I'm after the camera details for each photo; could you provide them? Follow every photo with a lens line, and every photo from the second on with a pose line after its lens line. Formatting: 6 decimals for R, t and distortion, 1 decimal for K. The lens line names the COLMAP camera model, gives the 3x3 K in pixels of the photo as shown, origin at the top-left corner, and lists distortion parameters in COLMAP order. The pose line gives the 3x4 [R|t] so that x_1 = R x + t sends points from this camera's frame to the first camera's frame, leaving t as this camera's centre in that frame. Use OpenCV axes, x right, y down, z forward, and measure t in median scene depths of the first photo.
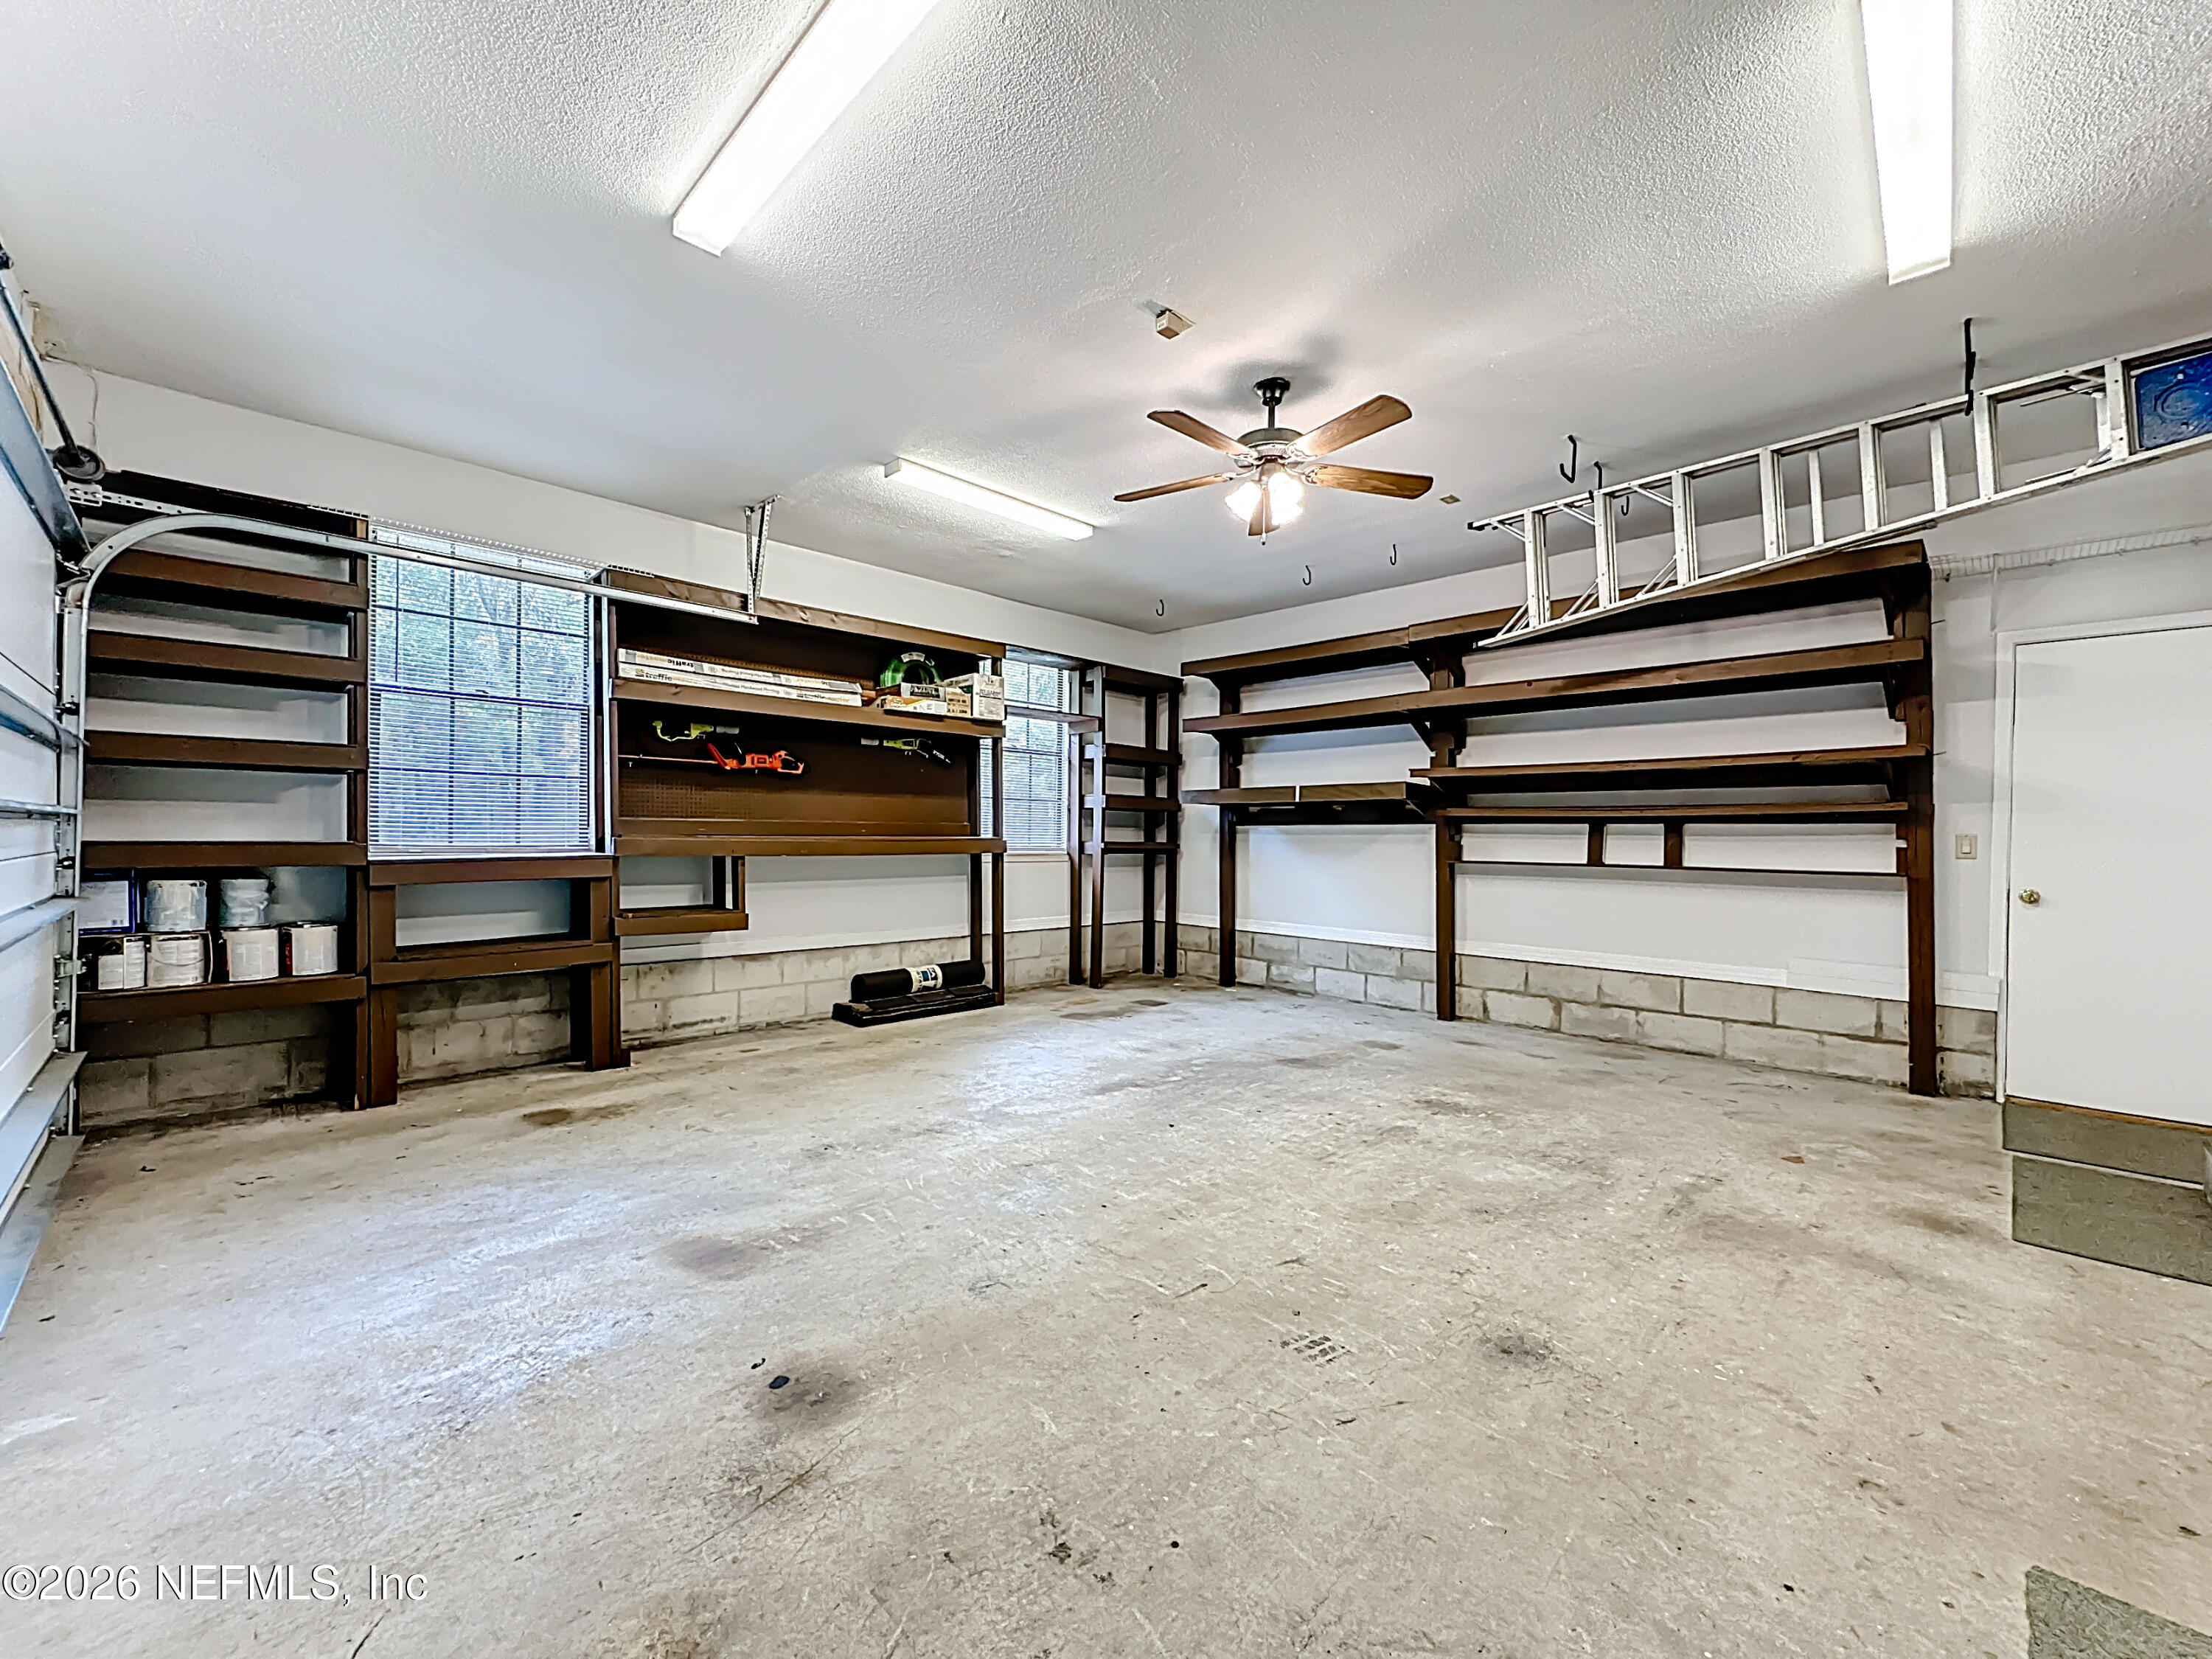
lens RADIAL K [[889.2, 0, 1103.3], [0, 889.2, 840.2], [0, 0, 1]] dist [-0.001685, -0.000384]
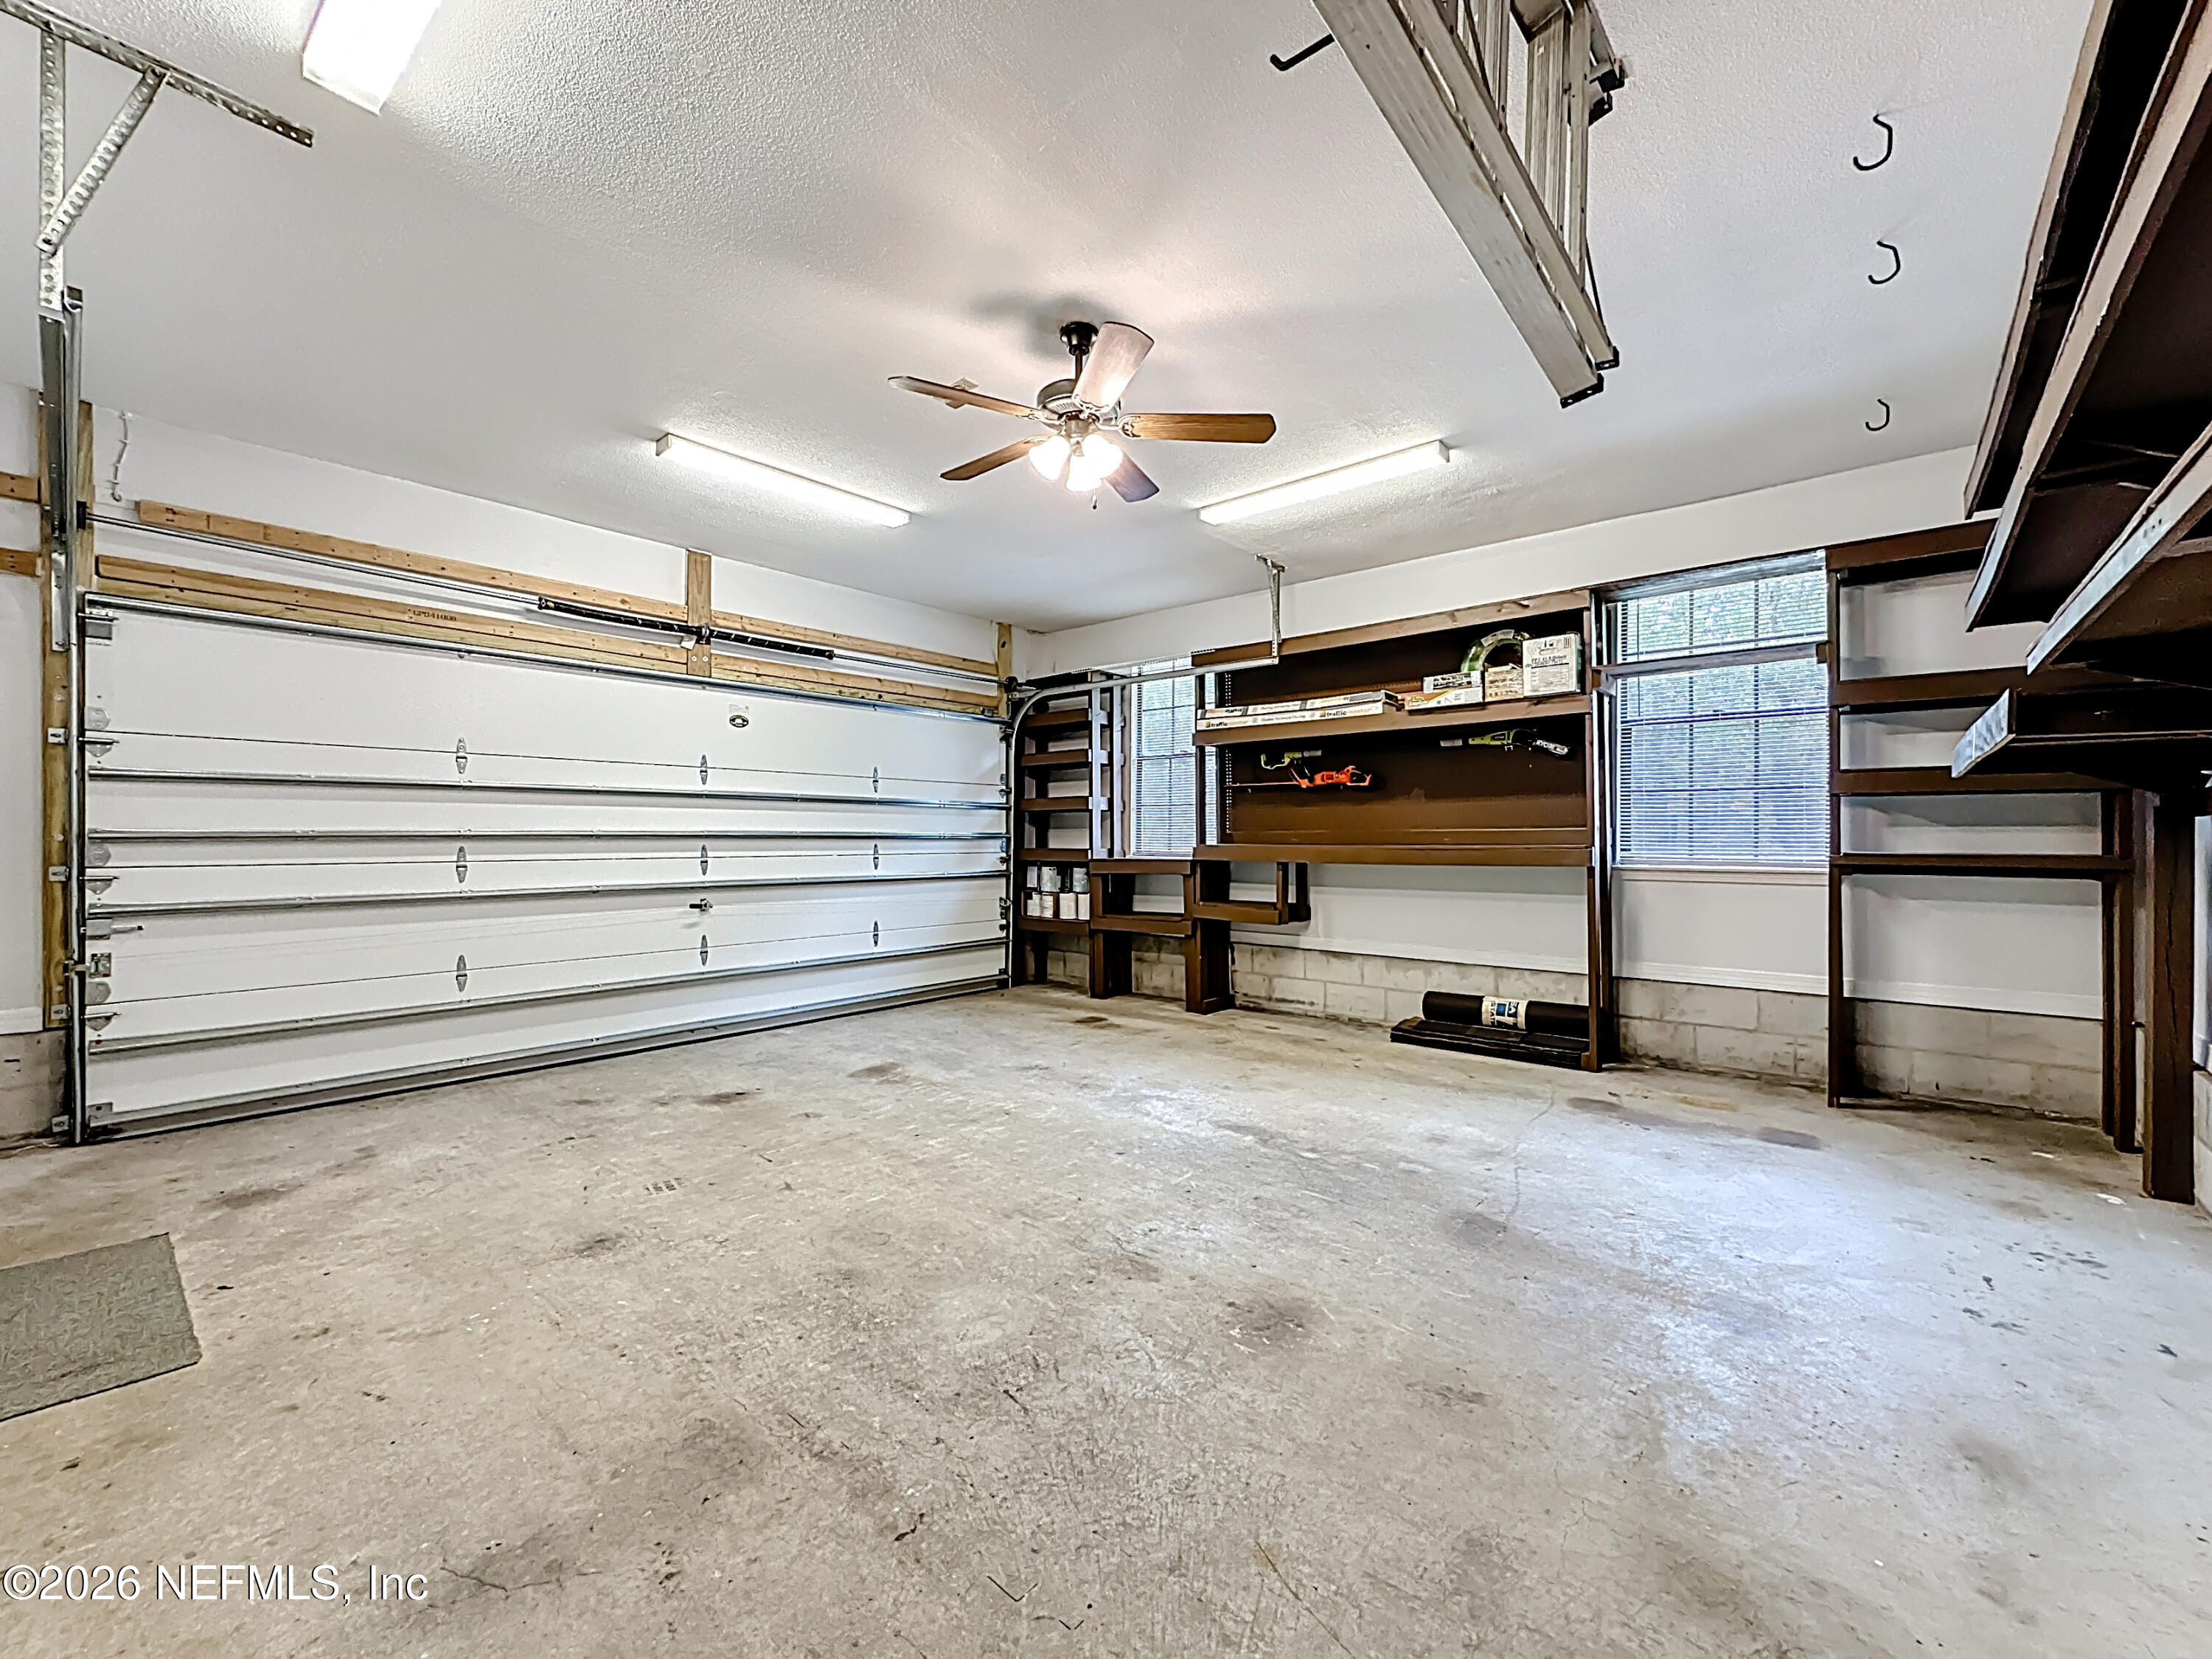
lens RADIAL K [[889.2, 0, 1103.3], [0, 889.2, 840.2], [0, 0, 1]] dist [-0.001685, -0.000384]
pose [[0.086770, -0.009280, -0.996185, 0.904744], [-0.004130, 0.999945, -0.009674, 0.001341], [0.996220, 0.004954, 0.086727, 0.807630]]
